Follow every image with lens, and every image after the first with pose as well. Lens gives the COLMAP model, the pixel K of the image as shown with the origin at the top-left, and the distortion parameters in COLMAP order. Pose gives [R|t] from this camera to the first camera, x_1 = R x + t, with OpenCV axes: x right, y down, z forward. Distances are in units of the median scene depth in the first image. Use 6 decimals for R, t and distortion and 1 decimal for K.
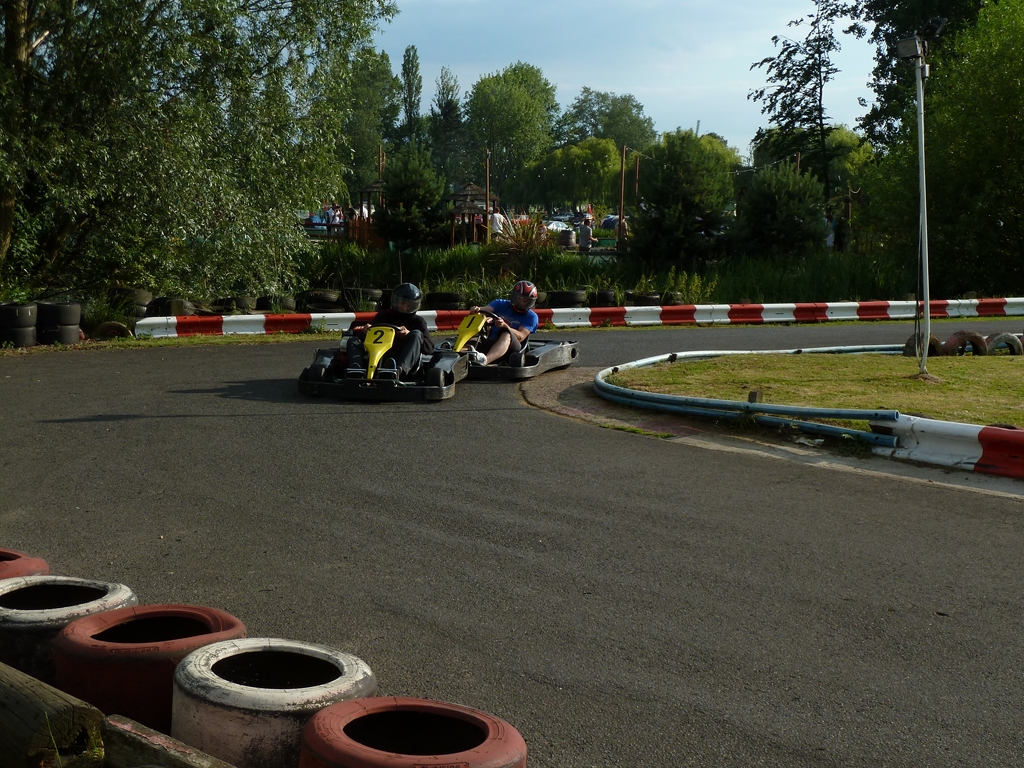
lens RADIAL K [[1414.6, 0, 518.4], [0, 1414.6, 394.7], [0, 0, 1]] dist [-0.019121, 0.003533]
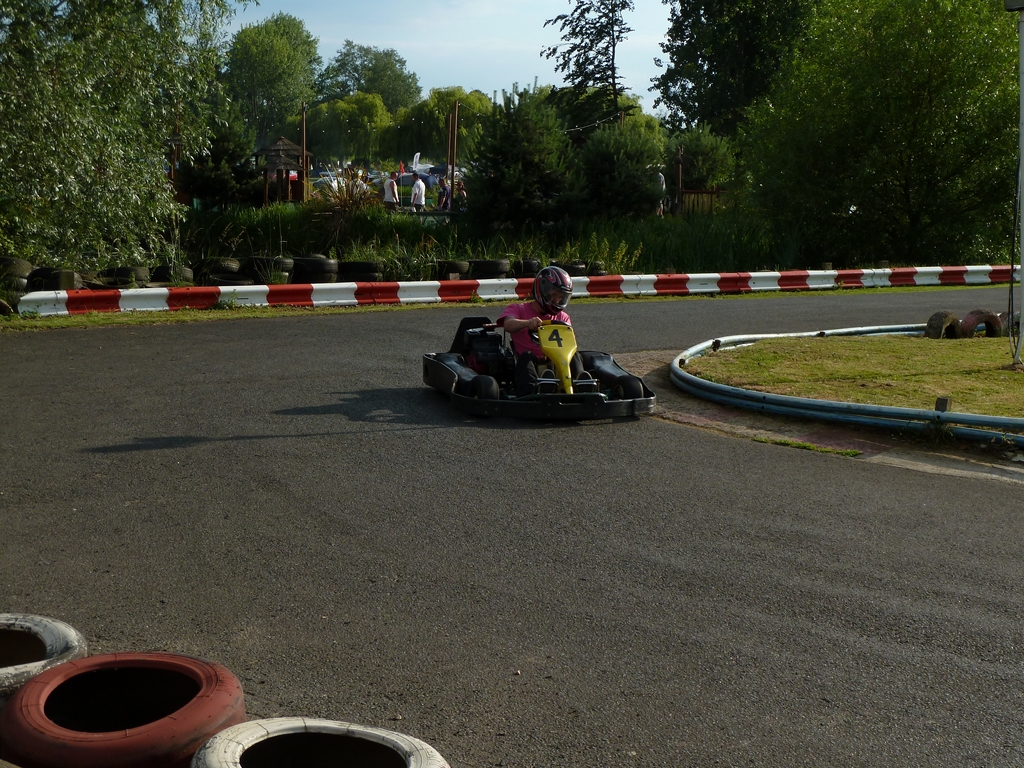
lens RADIAL K [[1413.8, 0, 506.9], [0, 1413.8, 387.6], [0, 0, 1]] dist [-0.020039, -0.003916]
pose [[0.986115, -0.011424, 0.165670, -0.071767], [0.007189, 0.999632, 0.026145, -0.010114], [-0.165908, -0.024591, 0.985835, 0.067274]]
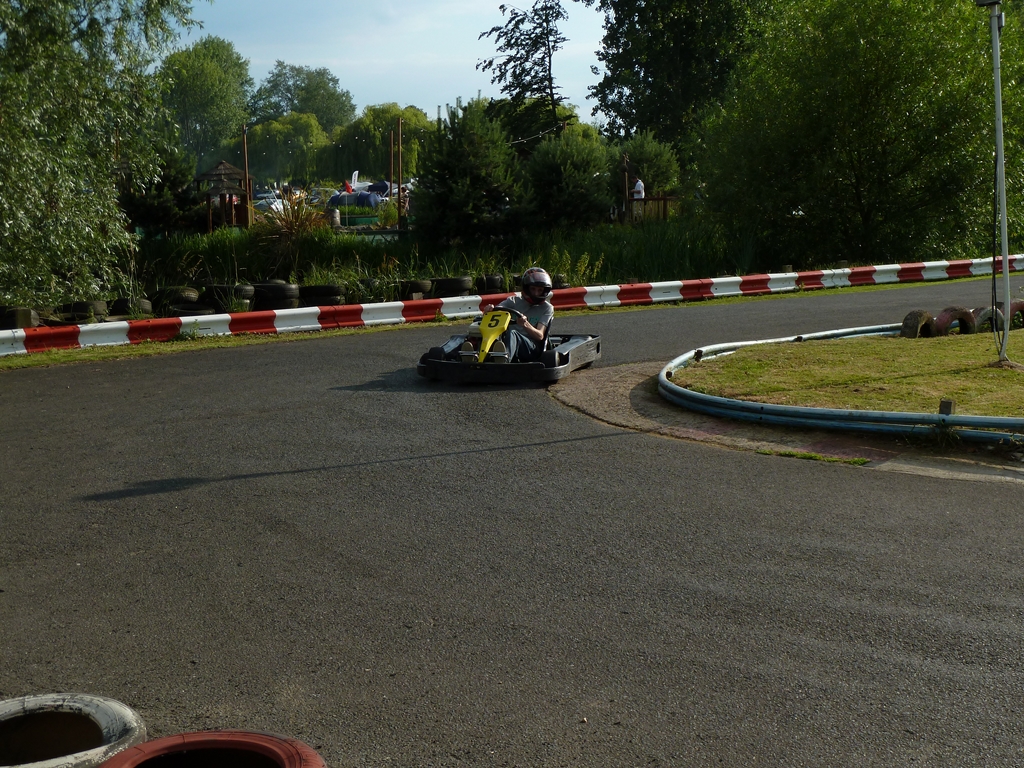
lens RADIAL K [[1415.1, 0, 508.4], [0, 1415.1, 399.8], [0, 0, 1]] dist [-0.018782, -0.010921]
pose [[0.977349, -0.057747, 0.203602, -0.079664], [0.053424, 0.998216, 0.026667, -0.012138], [-0.204778, -0.015186, 0.978691, 0.075515]]
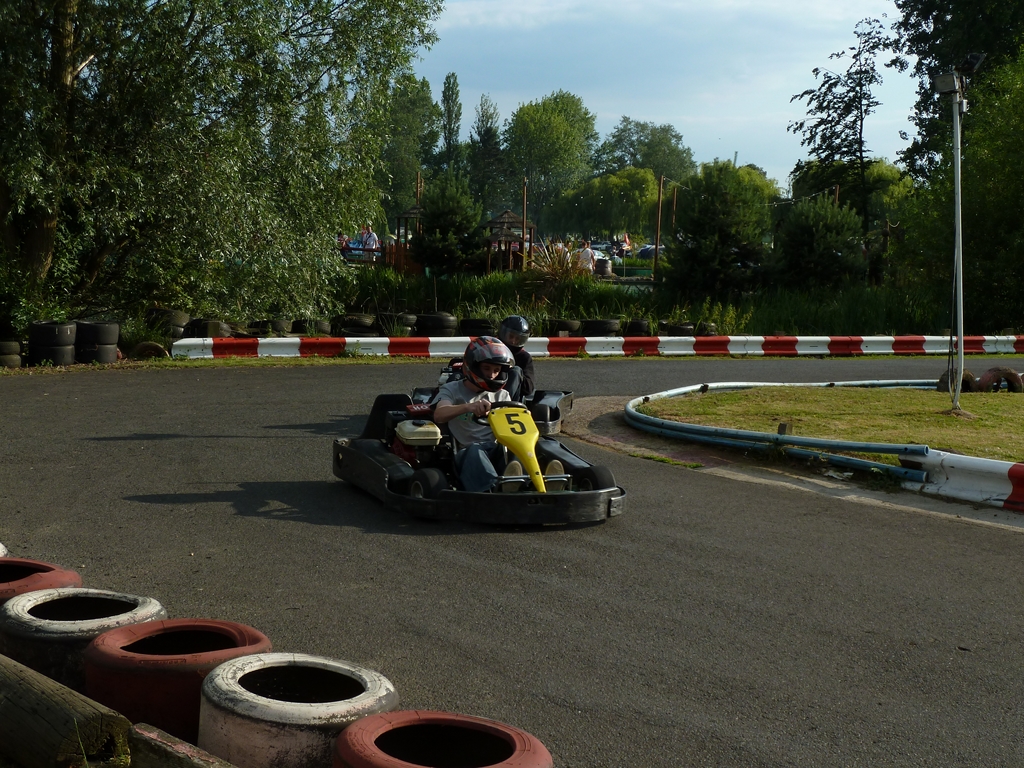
lens RADIAL K [[1416.2, 0, 508.8], [0, 1416.2, 409.5], [0, 0, 1]] dist [-0.024989, 0.035924]
pose [[0.999330, 0.020305, -0.030460, 0.000767], [-0.020582, 0.999749, -0.008829, 0.000203], [0.030273, 0.009450, 0.999497, -0.002119]]
